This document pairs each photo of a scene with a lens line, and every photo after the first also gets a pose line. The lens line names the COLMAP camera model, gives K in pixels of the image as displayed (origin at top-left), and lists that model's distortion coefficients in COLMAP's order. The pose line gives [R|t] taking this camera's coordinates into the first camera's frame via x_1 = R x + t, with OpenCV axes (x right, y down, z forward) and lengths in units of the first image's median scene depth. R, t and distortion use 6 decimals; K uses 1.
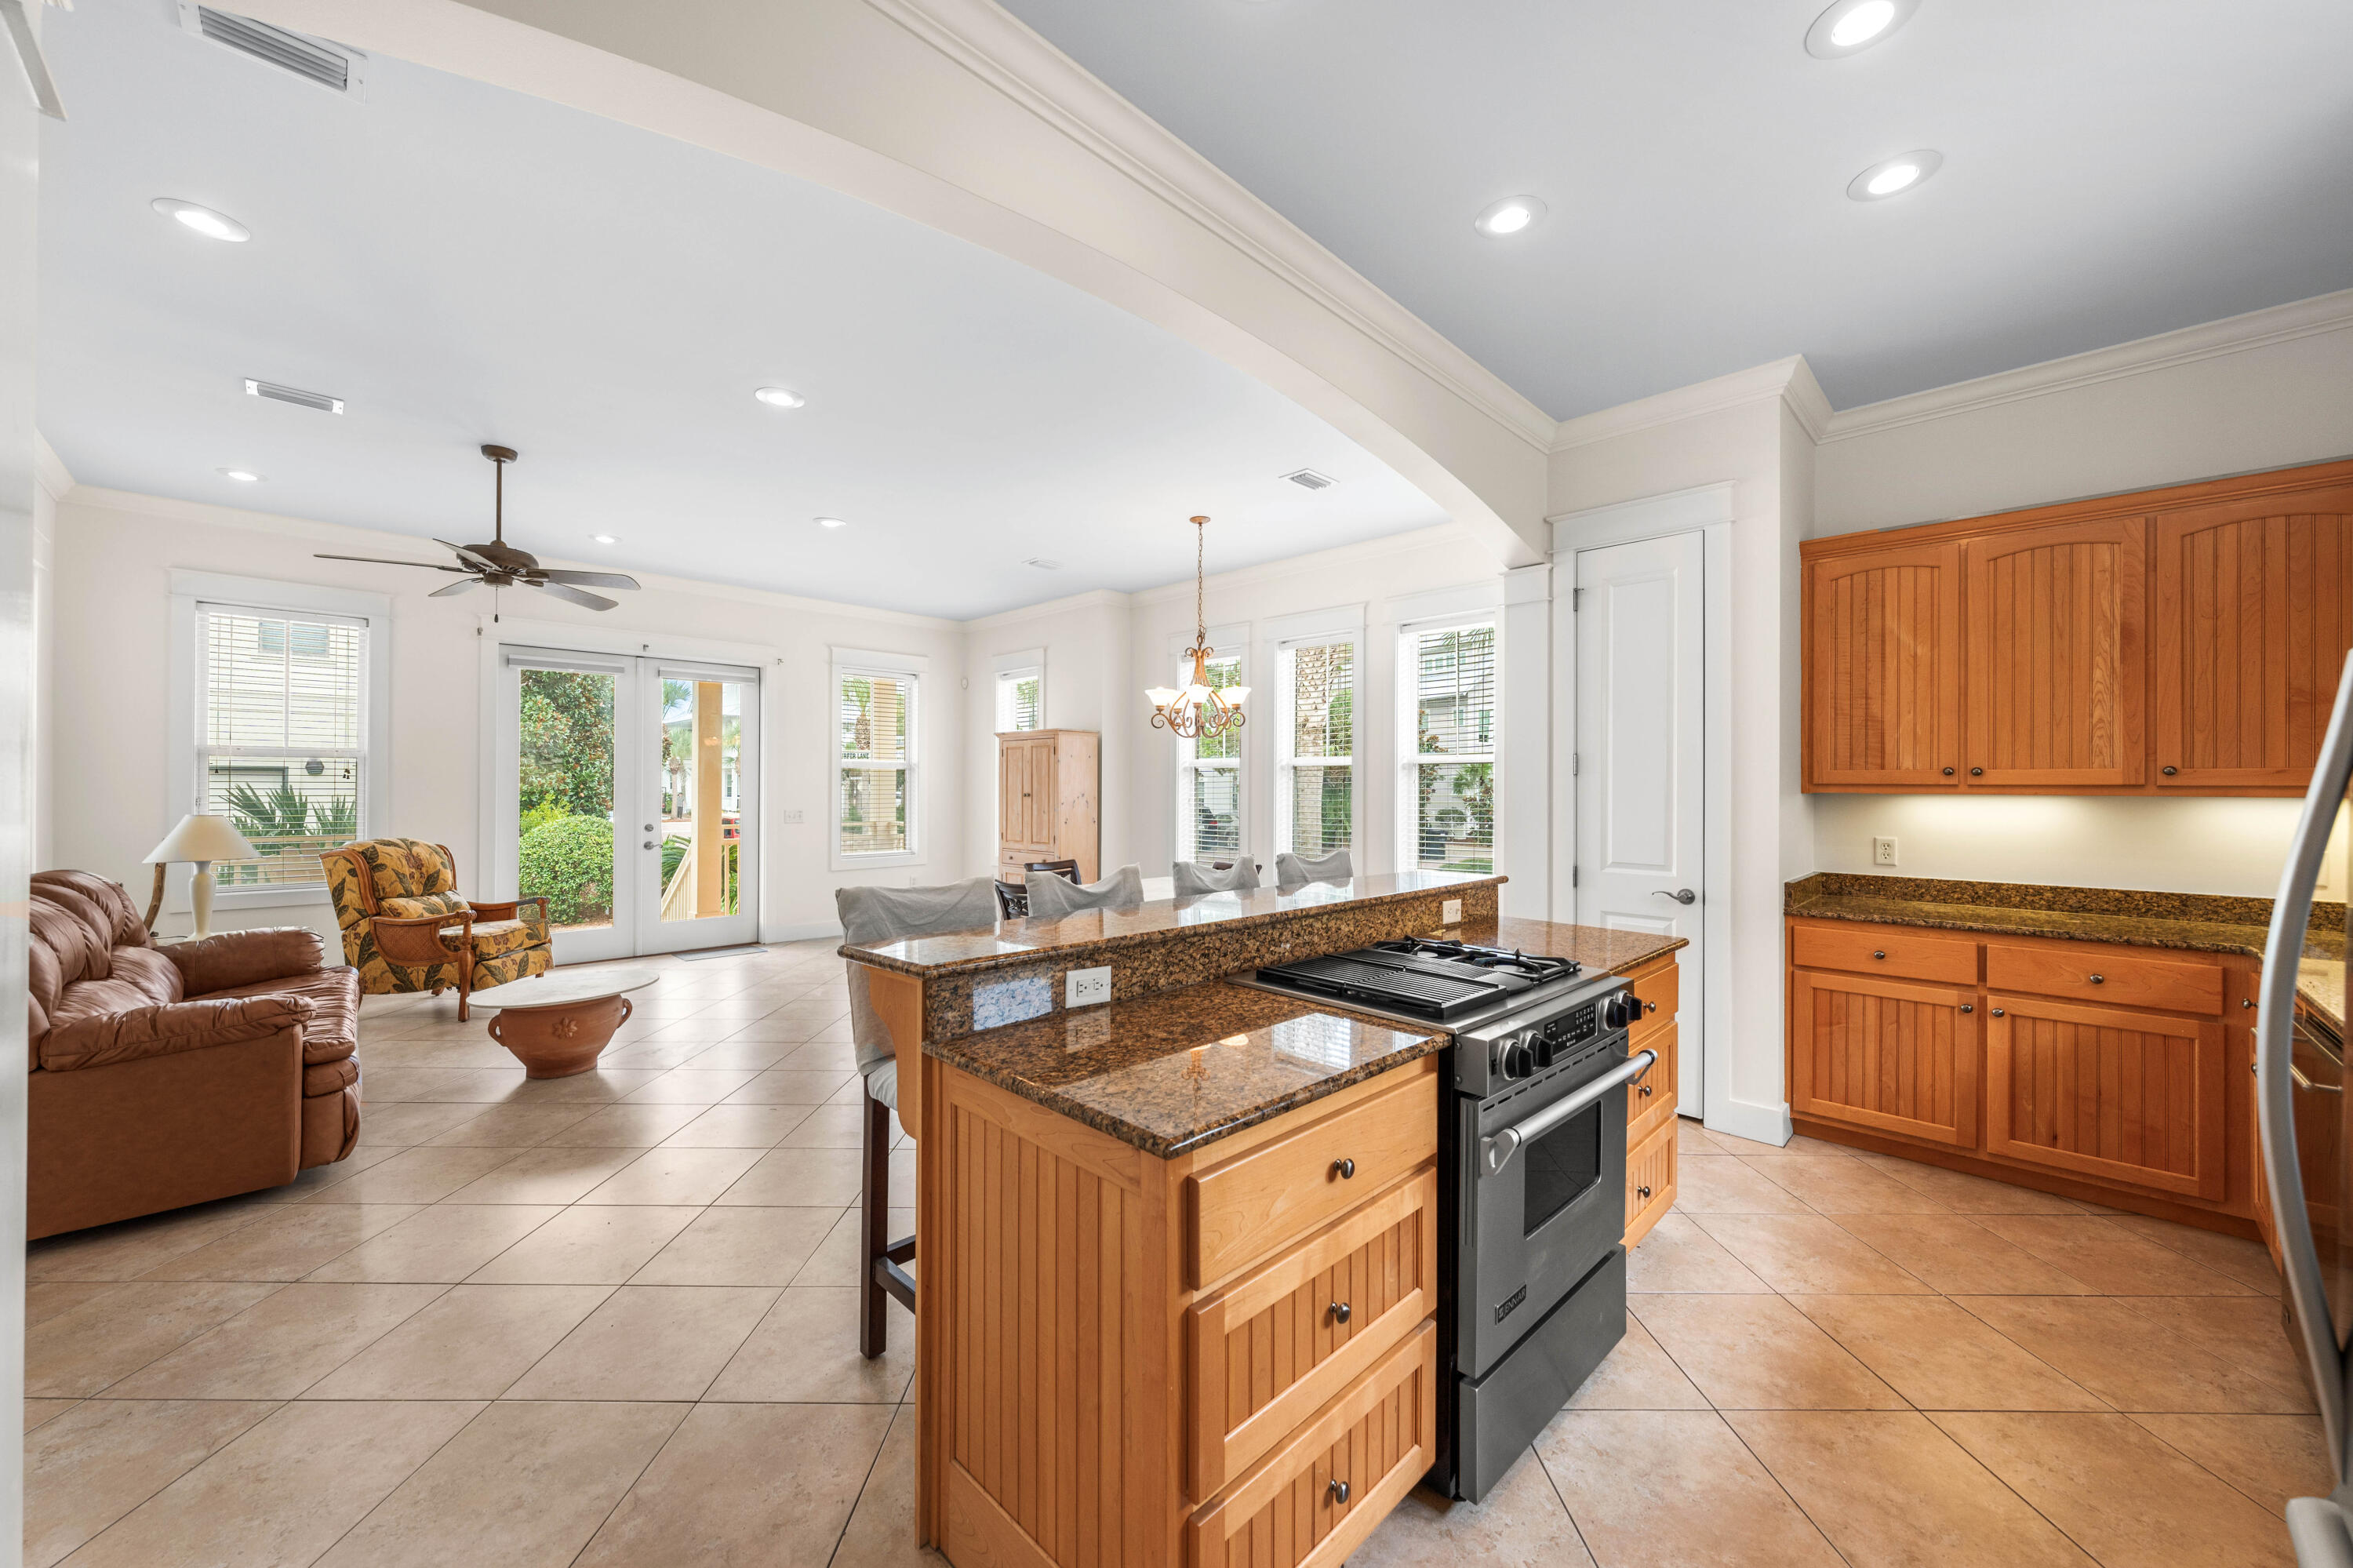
lens RADIAL K [[877.4, 0, 1178.1], [0, 877.4, 776.6], [0, 0, 1]] dist [-0.007475, 0.000185]
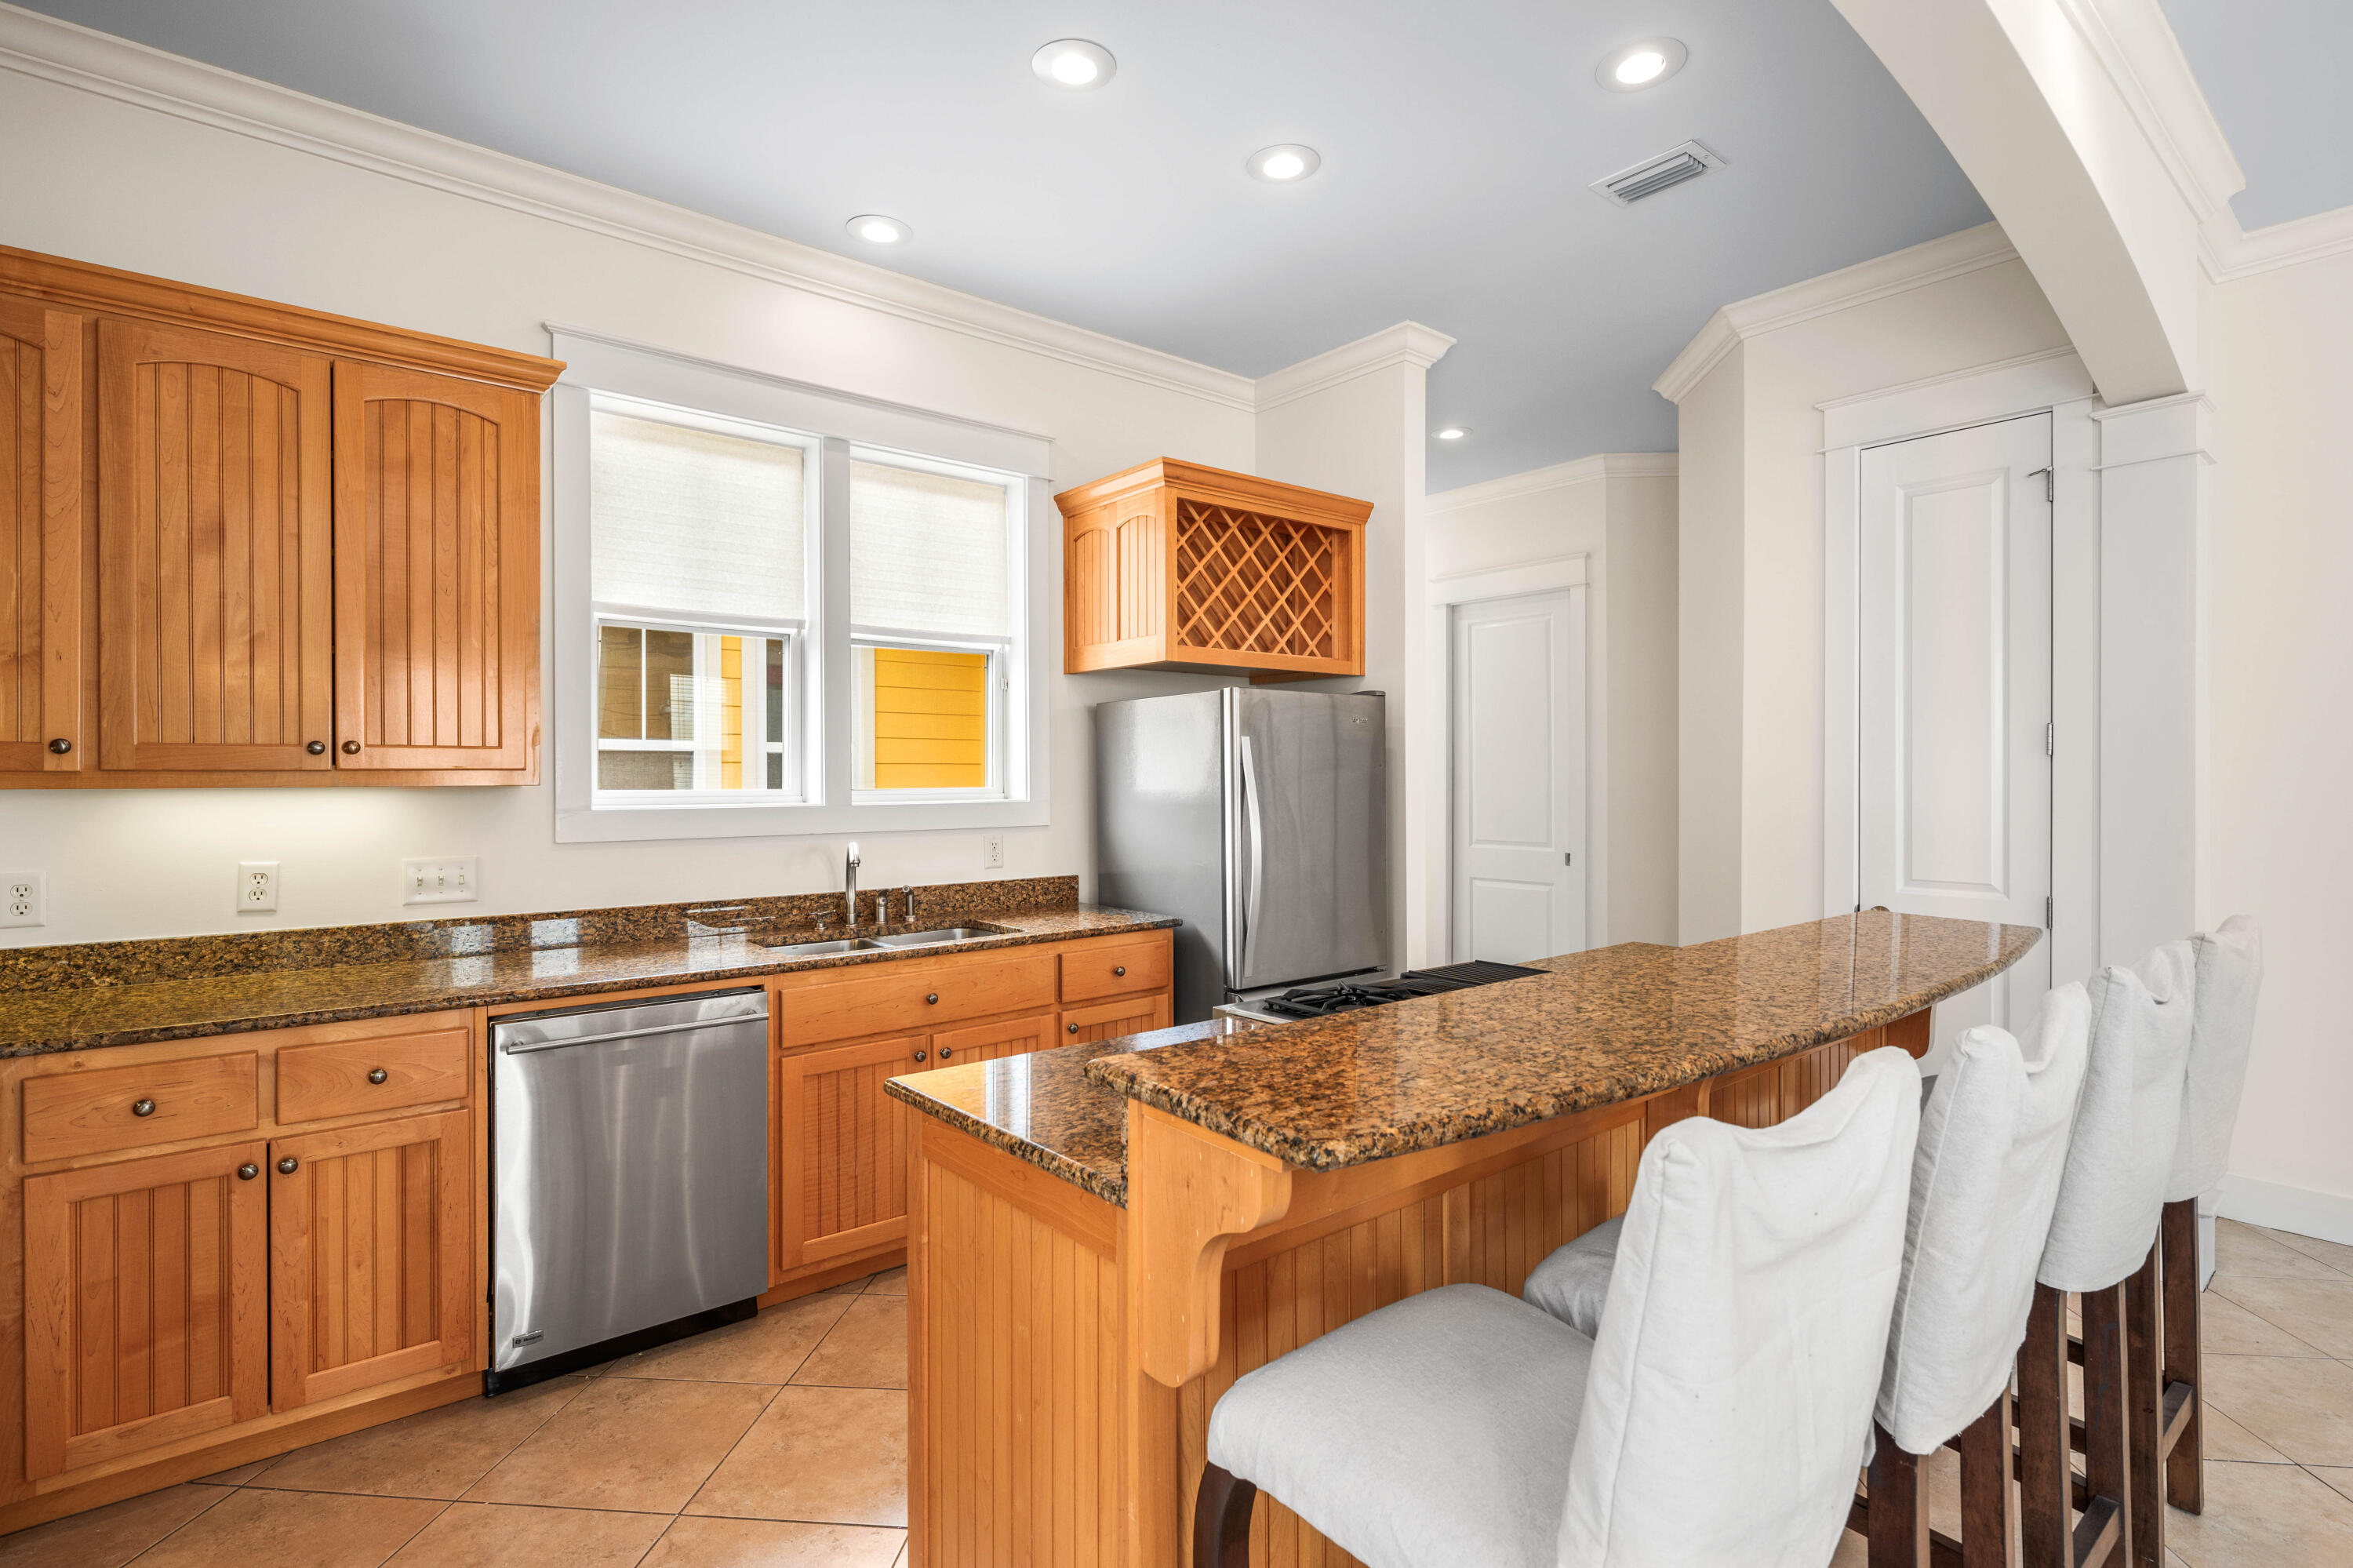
lens RADIAL K [[1149.0, 0, 1157.3], [0, 1149.0, 785.7], [0, 0, 1]] dist [0.011370, -0.000280]
pose [[-0.993365, -0.003463, 0.114948, 0.192860], [-0.003375, 0.999994, 0.000961, 0.007954], [-0.114951, 0.000567, -0.993371, 0.899256]]
